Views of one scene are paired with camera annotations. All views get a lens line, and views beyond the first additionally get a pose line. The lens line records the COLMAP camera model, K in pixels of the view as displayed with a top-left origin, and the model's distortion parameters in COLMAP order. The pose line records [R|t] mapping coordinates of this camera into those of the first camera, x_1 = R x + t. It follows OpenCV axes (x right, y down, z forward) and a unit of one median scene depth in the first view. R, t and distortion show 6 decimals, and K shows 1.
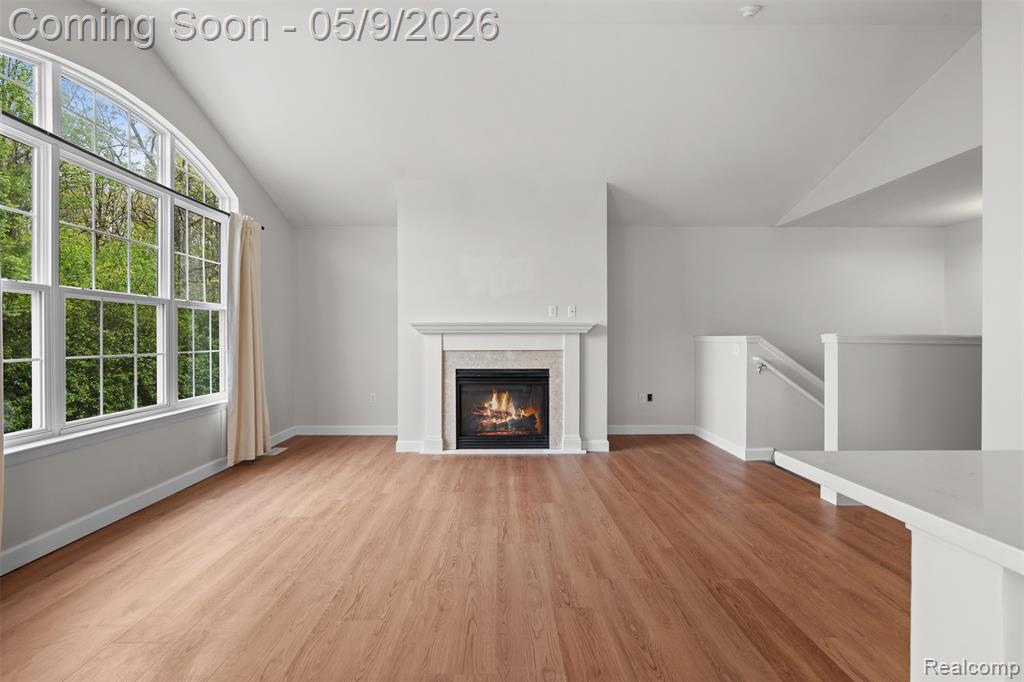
lens RADIAL K [[449.2, 0, 500.6], [0, 449.2, 339.8], [0, 0, 1]] dist [-0.009023, 0.002503]
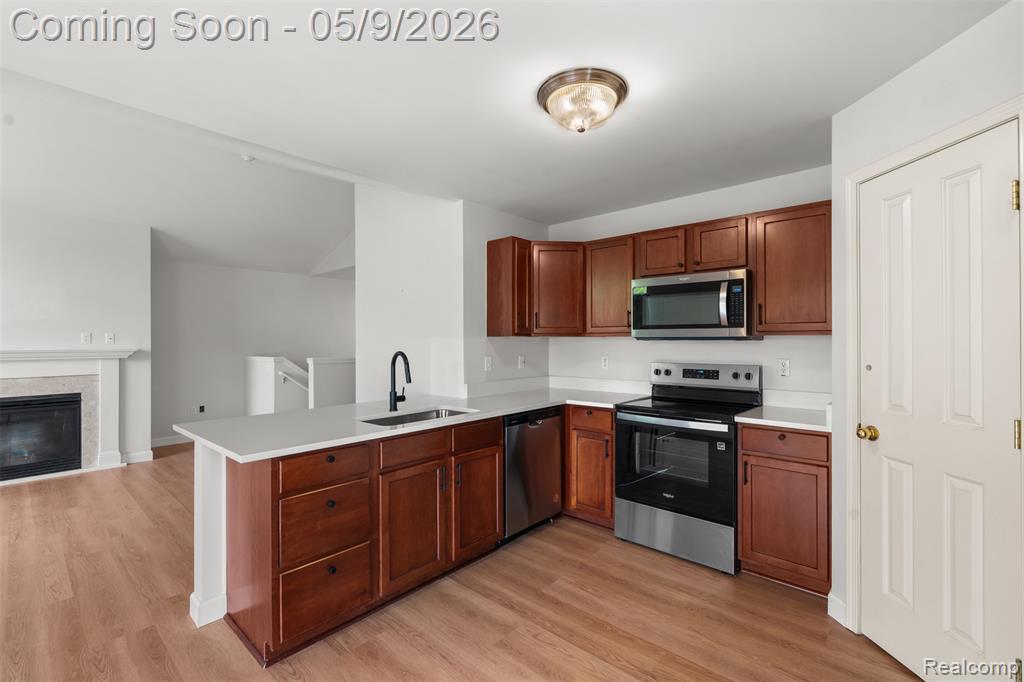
lens RADIAL K [[449.2, 0, 510.8], [0, 449.2, 337.3], [0, 0, 1]] dist [-0.009023, 0.002503]
pose [[0.667219, 0.002887, 0.744856, 0.000132], [0.010895, 0.999848, -0.013635, -0.054530], [-0.744782, 0.017212, 0.667086, -0.608368]]
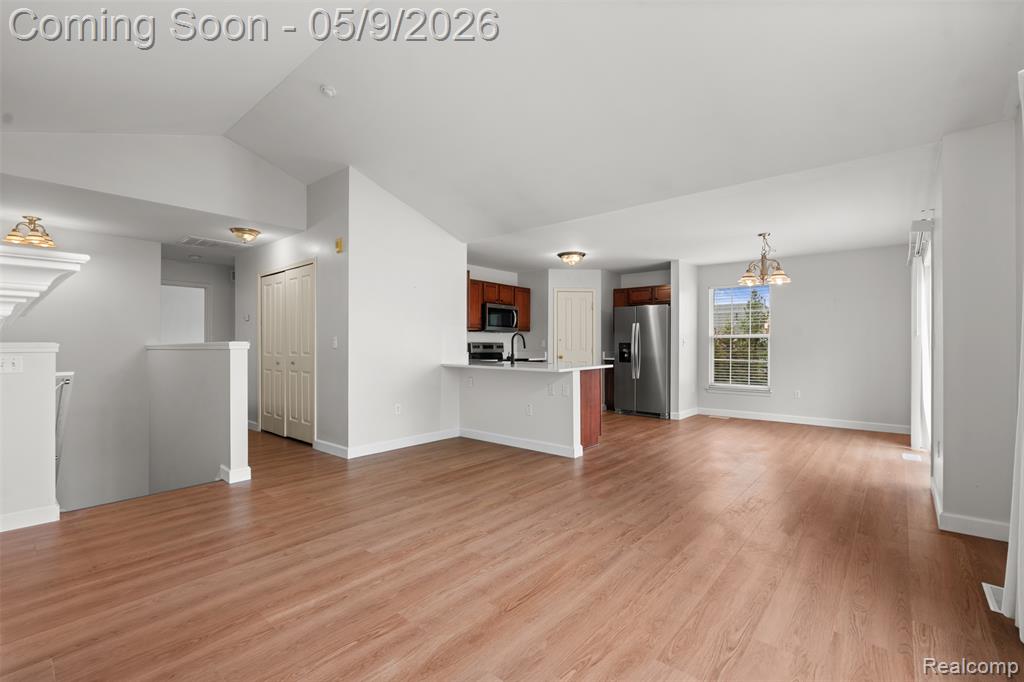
lens RADIAL K [[449.2, 0, 517.3], [0, 449.2, 343.0], [0, 0, 1]] dist [-0.009023, 0.002503]
pose [[-0.760262, 0.002357, 0.649612, -0.568742], [0.004403, 0.999989, 0.001524, -0.006905], [-0.649602, 0.004019, -0.760264, 1.329114]]
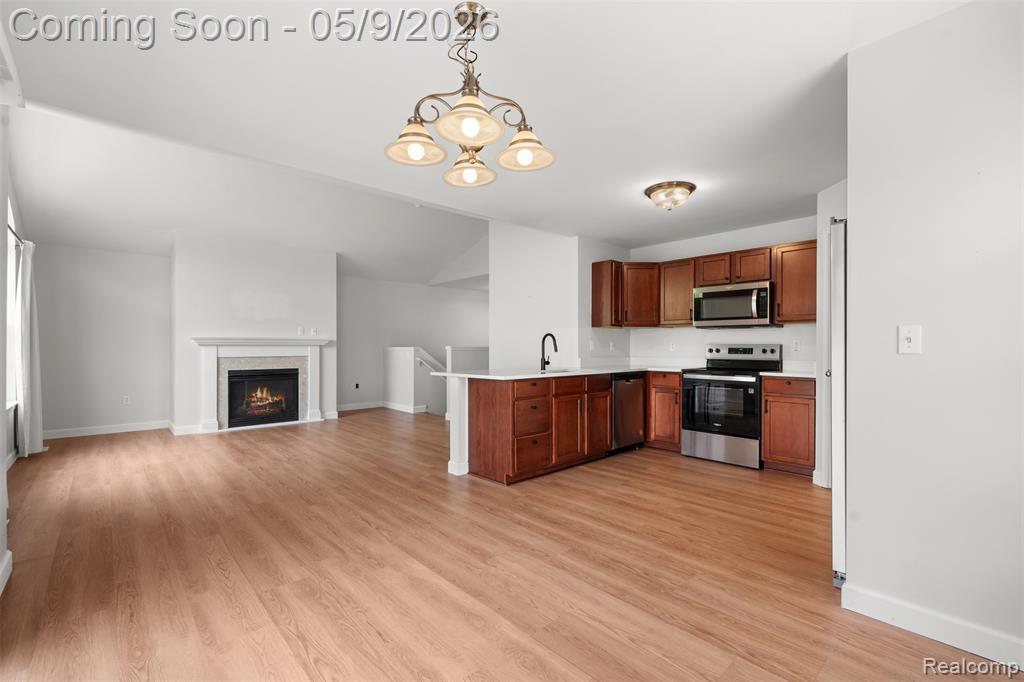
lens RADIAL K [[449.2, 0, 512.5], [0, 449.2, 344.5], [0, 0, 1]] dist [-0.009023, 0.002503]
pose [[0.737662, 0.003688, 0.675160, -0.522376], [0.005737, 0.999915, -0.011729, 0.007491], [-0.675146, 0.012525, 0.737578, -0.835498]]
